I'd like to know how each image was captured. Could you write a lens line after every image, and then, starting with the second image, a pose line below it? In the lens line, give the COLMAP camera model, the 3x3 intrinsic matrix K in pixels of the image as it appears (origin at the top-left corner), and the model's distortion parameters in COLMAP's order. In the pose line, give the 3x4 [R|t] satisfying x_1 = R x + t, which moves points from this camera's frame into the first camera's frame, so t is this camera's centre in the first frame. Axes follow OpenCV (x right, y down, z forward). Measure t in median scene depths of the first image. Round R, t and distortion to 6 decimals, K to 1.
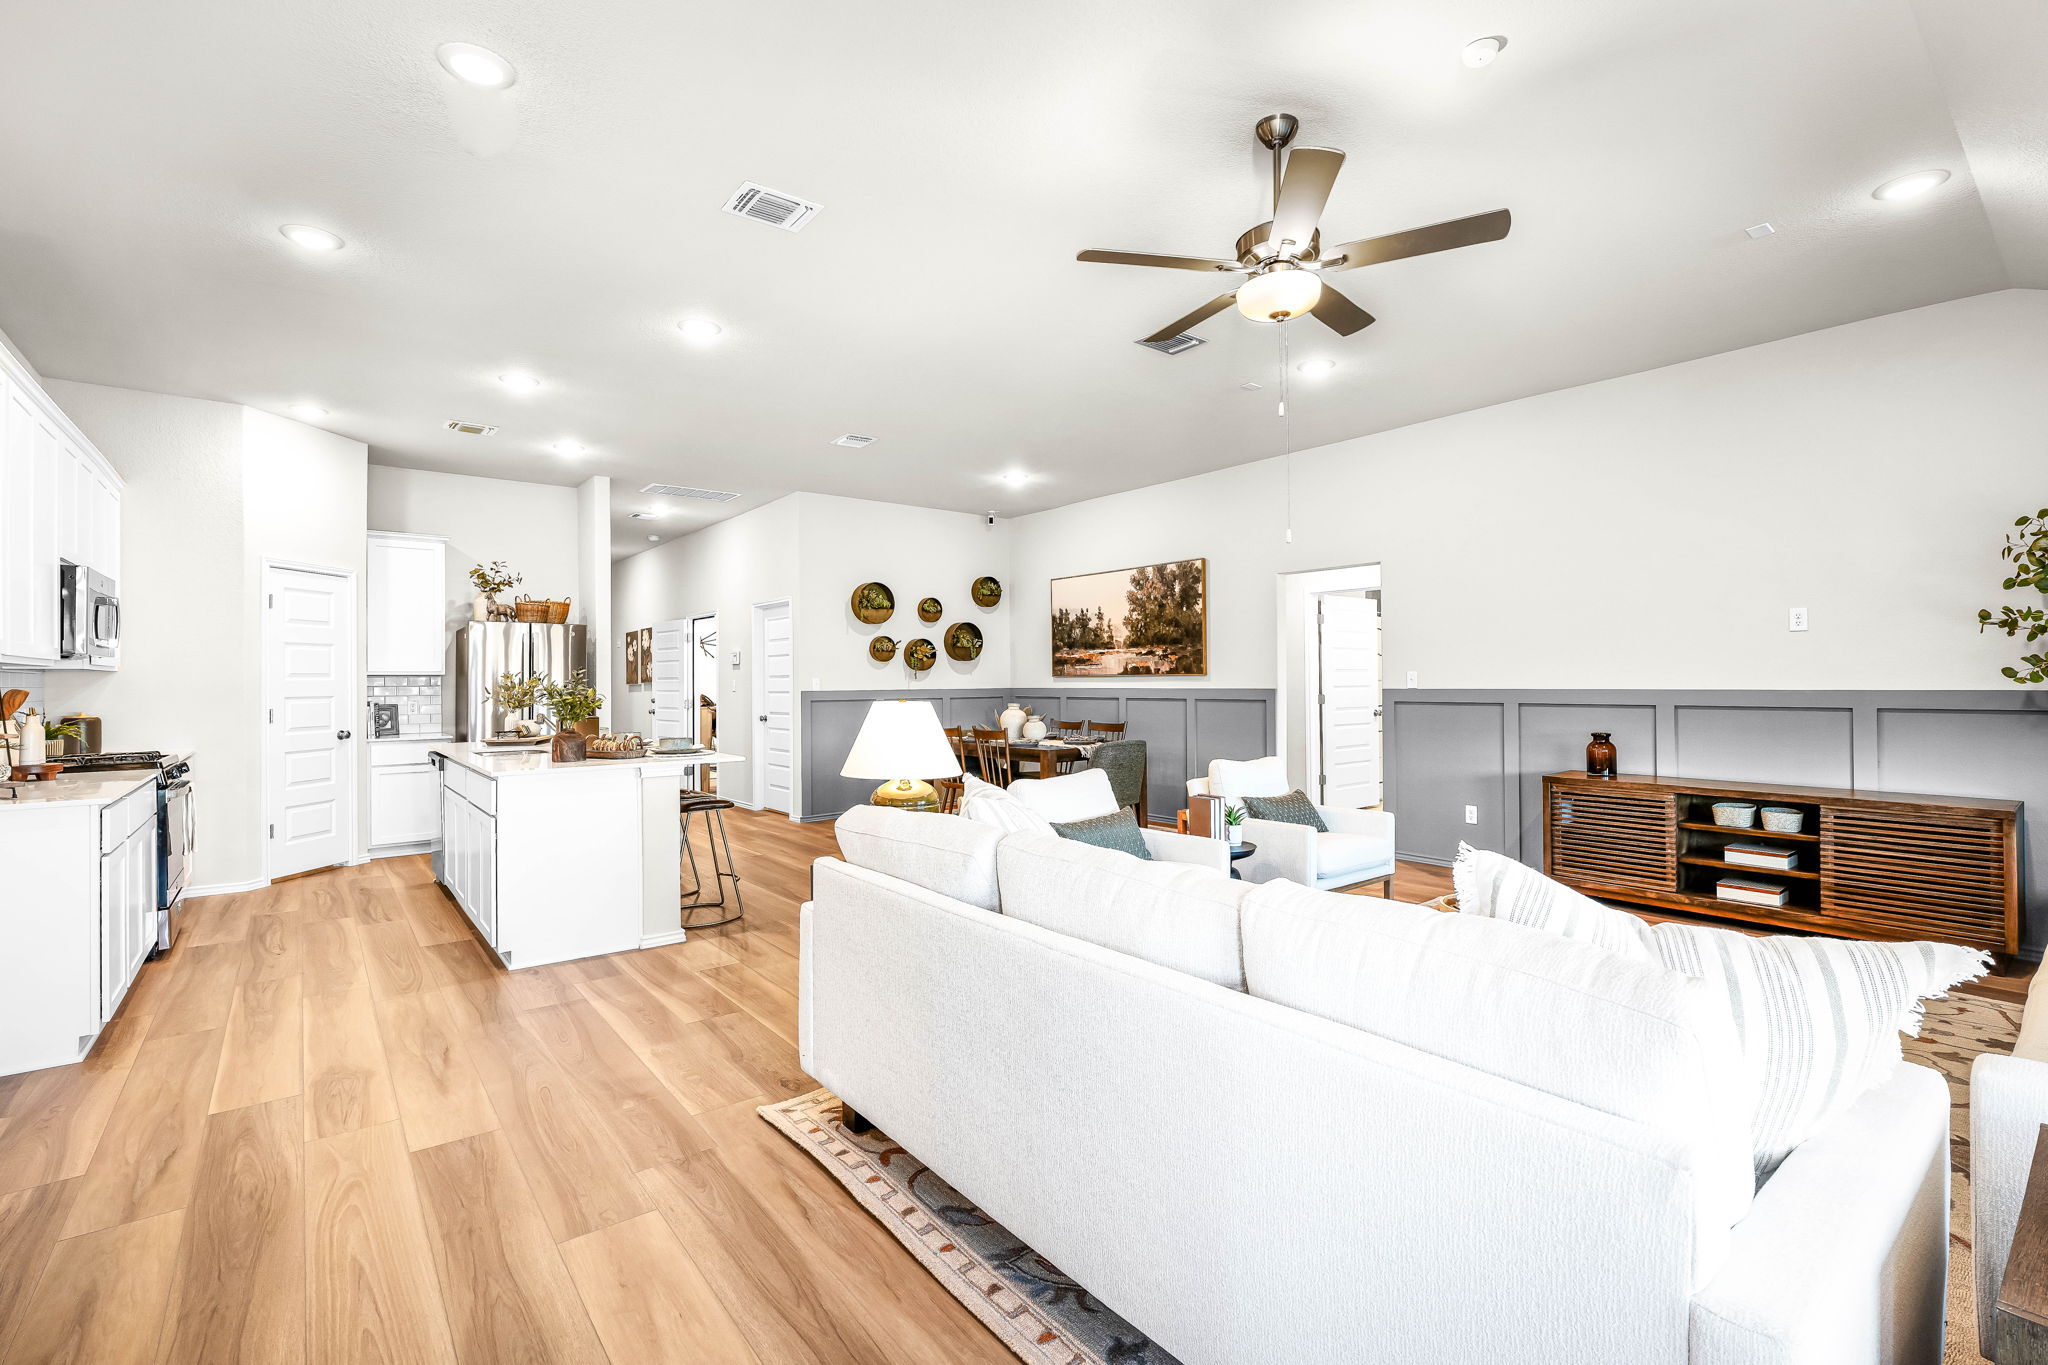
lens RADIAL K [[917.7, 0, 1024.1], [0, 917.7, 670.6], [0, 0, 1]] dist [-0.002669, 0.000263]
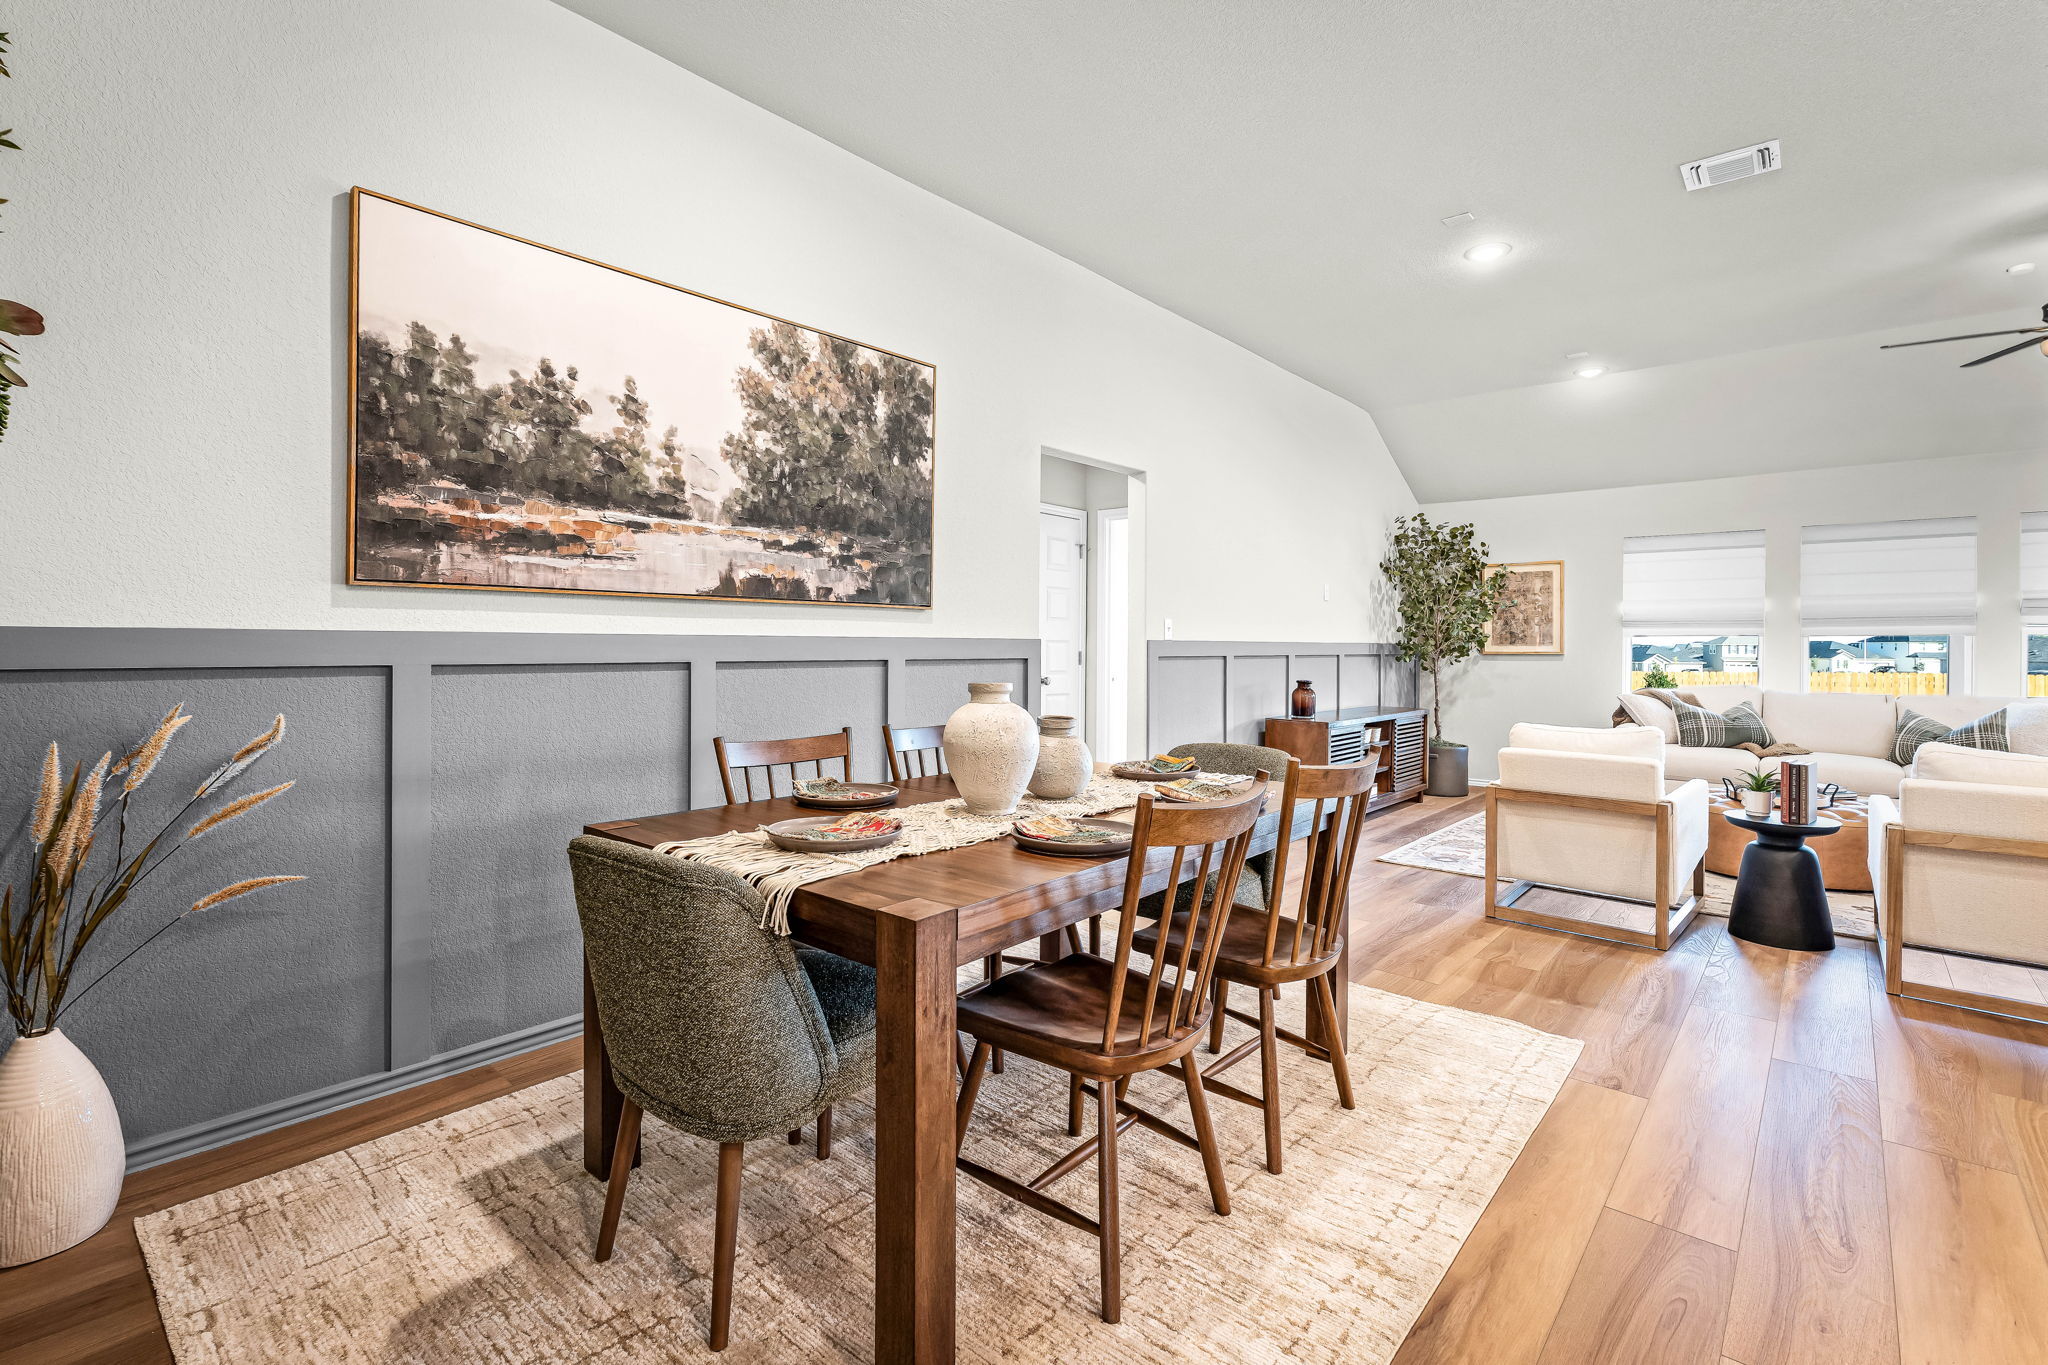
lens RADIAL K [[932.1, 0, 1025.4], [0, 932.1, 633.9], [0, 0, 1]] dist [-0.002499, 0.000012]
pose [[-0.174348, 0.012000, 0.984611, -0.280078], [-0.020067, 0.999675, -0.015737, 0.023167], [-0.984480, -0.022502, -0.174051, 0.991838]]
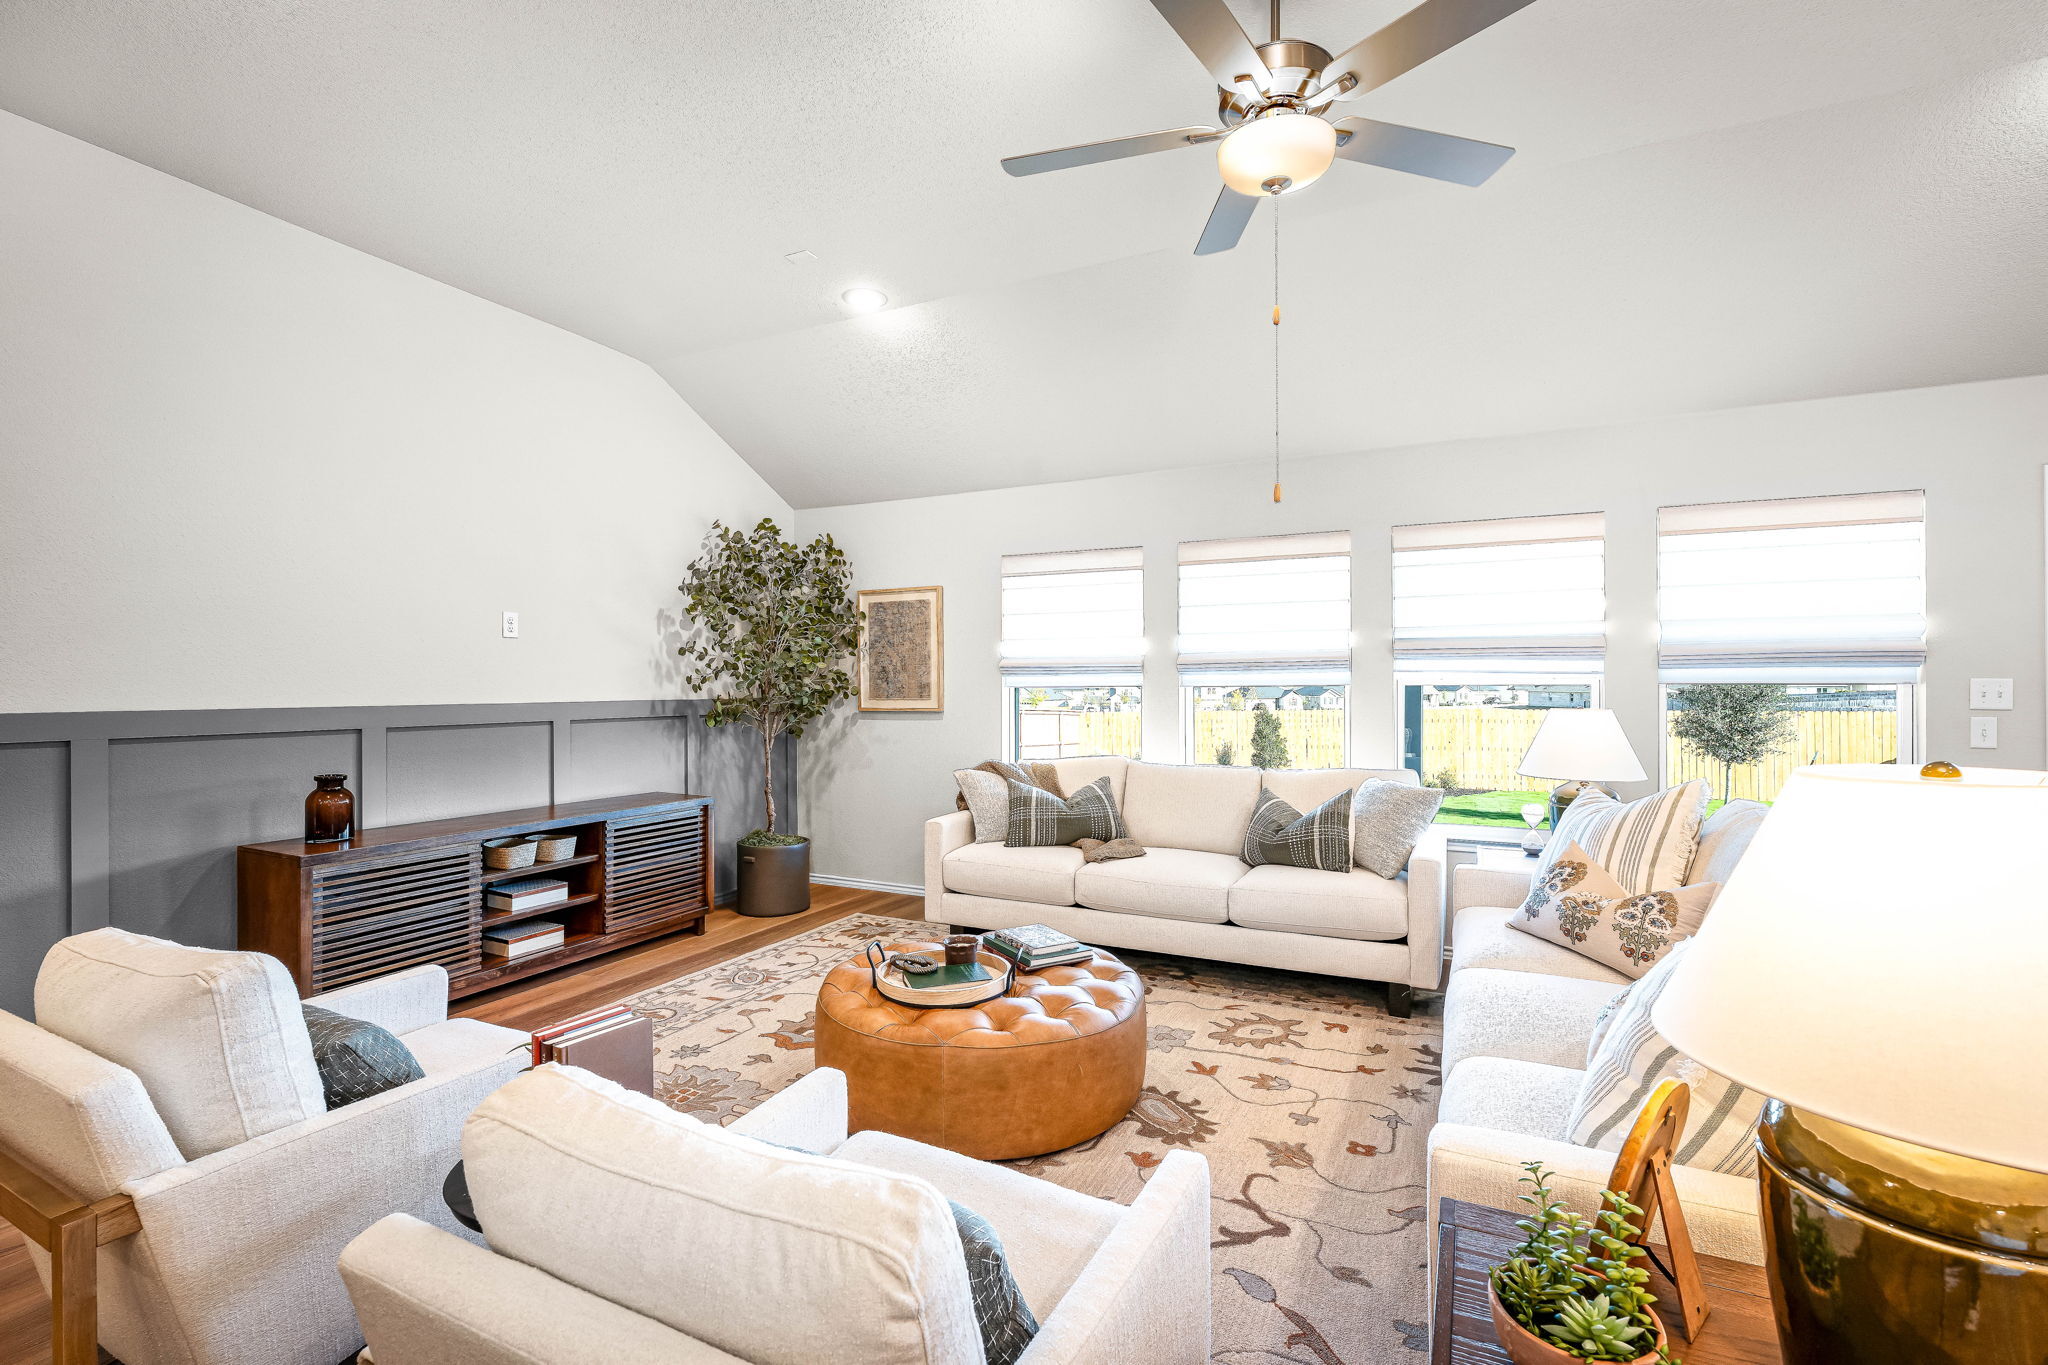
lens RADIAL K [[917.7, 0, 1024.1], [0, 917.7, 670.6], [0, 0, 1]] dist [-0.002669, 0.000263]
pose [[-0.416870, 0.017276, 0.908802, -0.105979], [-0.009548, 0.999681, -0.023384, 0.003042], [-0.908916, -0.018425, -0.416572, 0.532439]]
